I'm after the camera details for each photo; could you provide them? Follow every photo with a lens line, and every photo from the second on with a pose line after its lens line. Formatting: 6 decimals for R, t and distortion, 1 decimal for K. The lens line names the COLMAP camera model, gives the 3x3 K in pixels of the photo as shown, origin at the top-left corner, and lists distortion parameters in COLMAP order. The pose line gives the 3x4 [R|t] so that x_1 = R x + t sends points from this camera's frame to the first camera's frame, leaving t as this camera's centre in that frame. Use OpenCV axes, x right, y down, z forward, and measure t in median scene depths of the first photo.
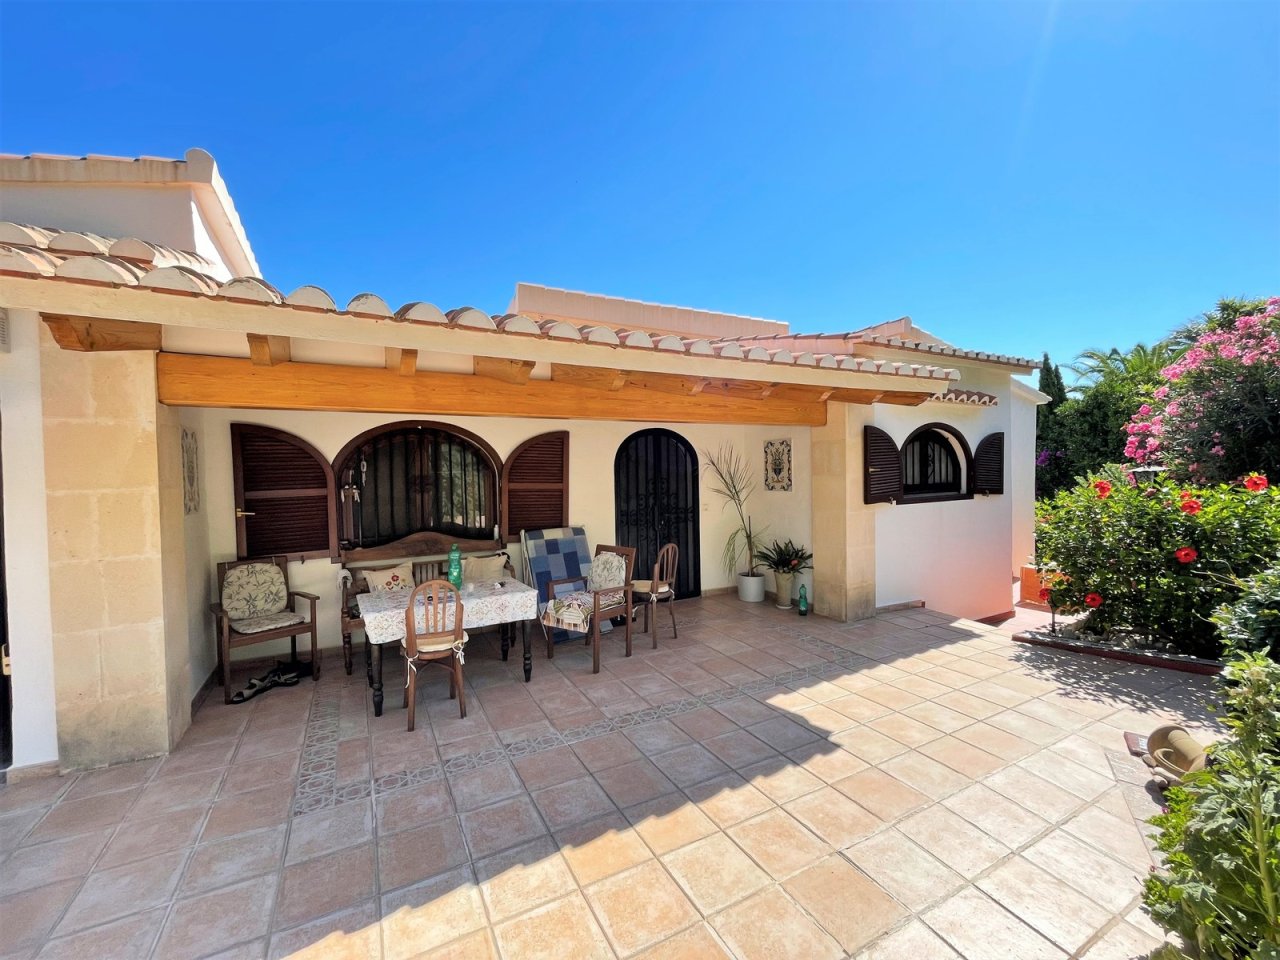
lens RADIAL K [[519.9, 0, 649.6], [0, 519.9, 482.1], [0, 0, 1]] dist [-0.000161, -0.000097]
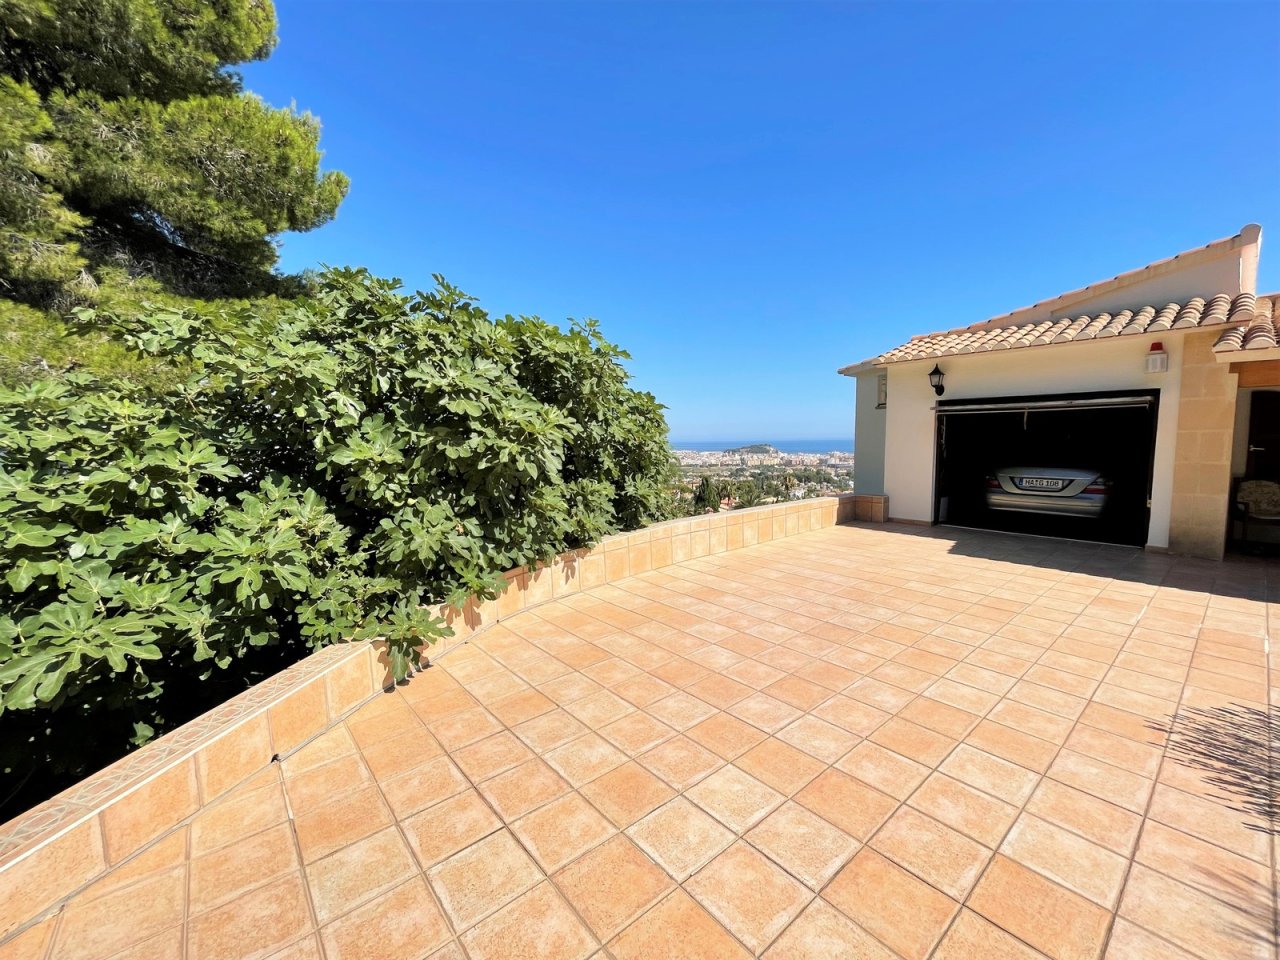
lens RADIAL K [[519.9, 0, 623.0], [0, 519.9, 483.5], [0, 0, 1]] dist [-0.000161, -0.000097]
pose [[0.170621, 0.103478, -0.979888, 0.343196], [-0.013221, 0.994621, 0.102731, 0.022878], [0.985248, -0.004573, 0.171071, -0.890657]]
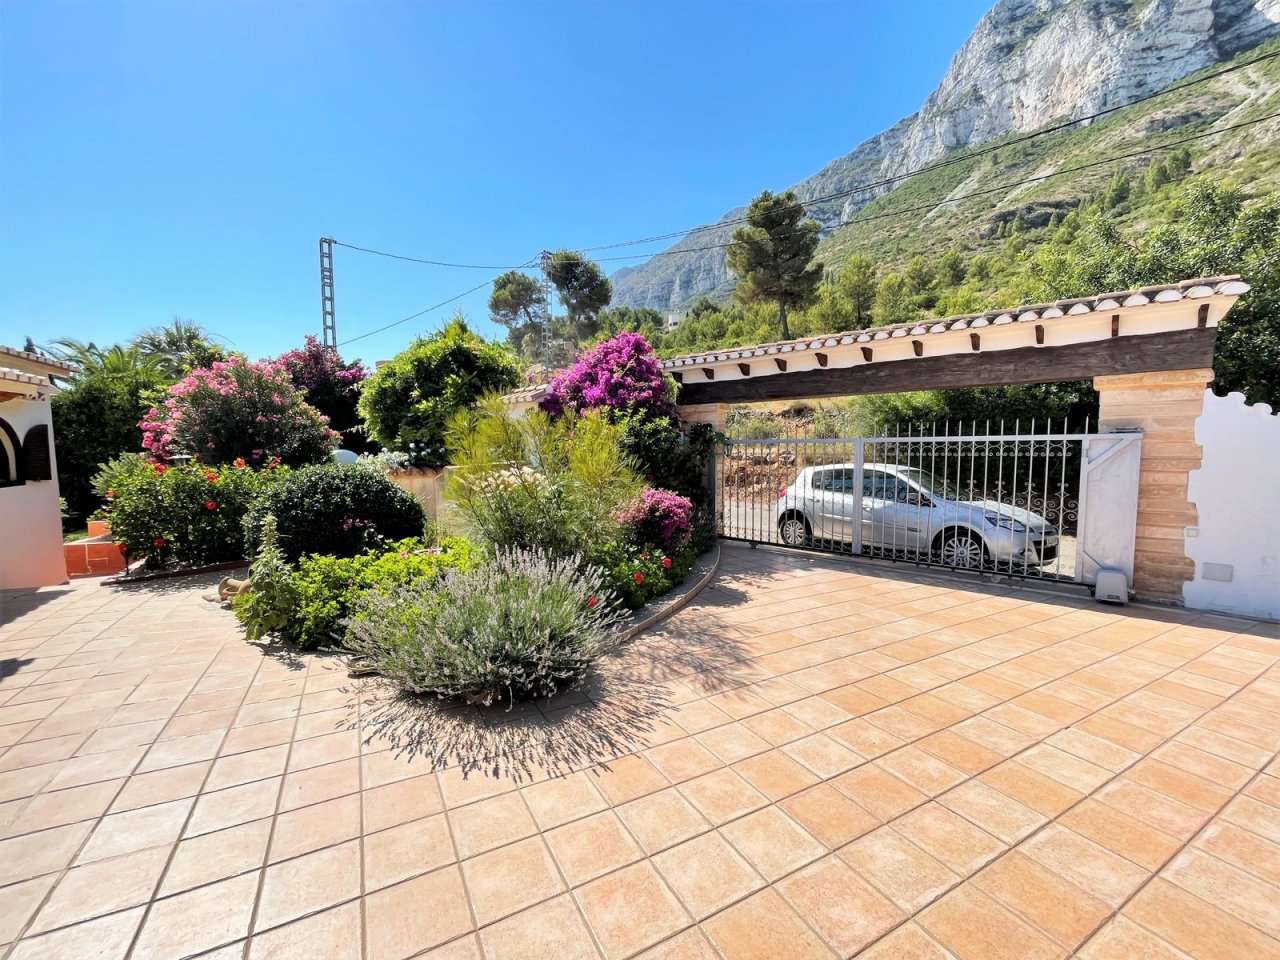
lens RADIAL K [[519.9, 0, 624.3], [0, 519.9, 473.8], [0, 0, 1]] dist [-0.000161, -0.000097]
pose [[0.019063, -0.036136, 0.999165, -0.523681], [0.029080, 0.998944, 0.035573, 0.008255], [-0.999395, 0.028377, 0.020094, -0.329495]]
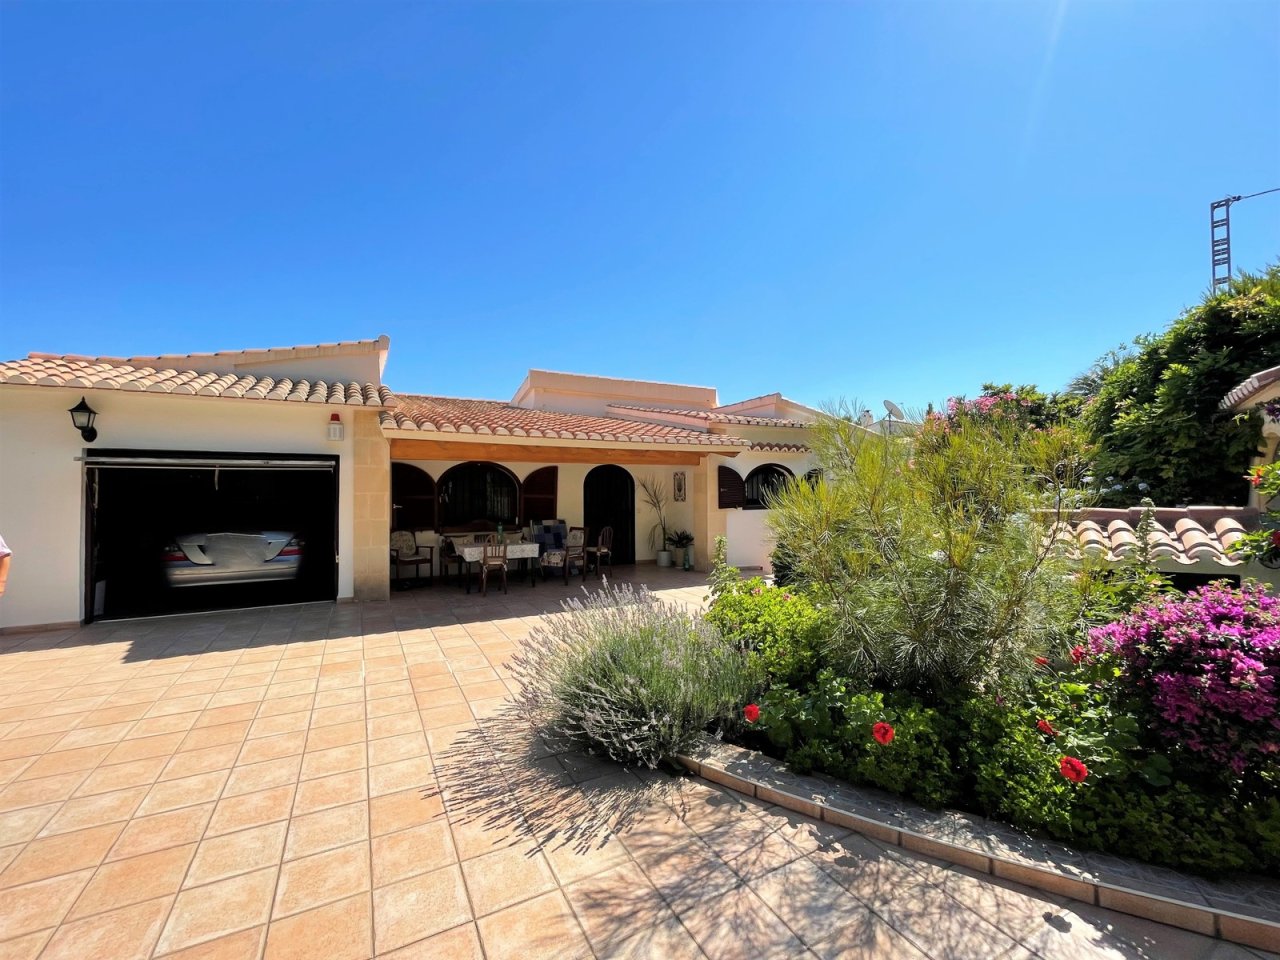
lens RADIAL K [[519.9, 0, 648.9], [0, 519.9, 480.7], [0, 0, 1]] dist [-0.000161, -0.000097]
pose [[0.999894, 0.014360, -0.002581, 0.167157], [-0.014449, 0.999132, -0.039081, 0.019015], [0.002018, 0.039114, 0.999233, -0.805097]]
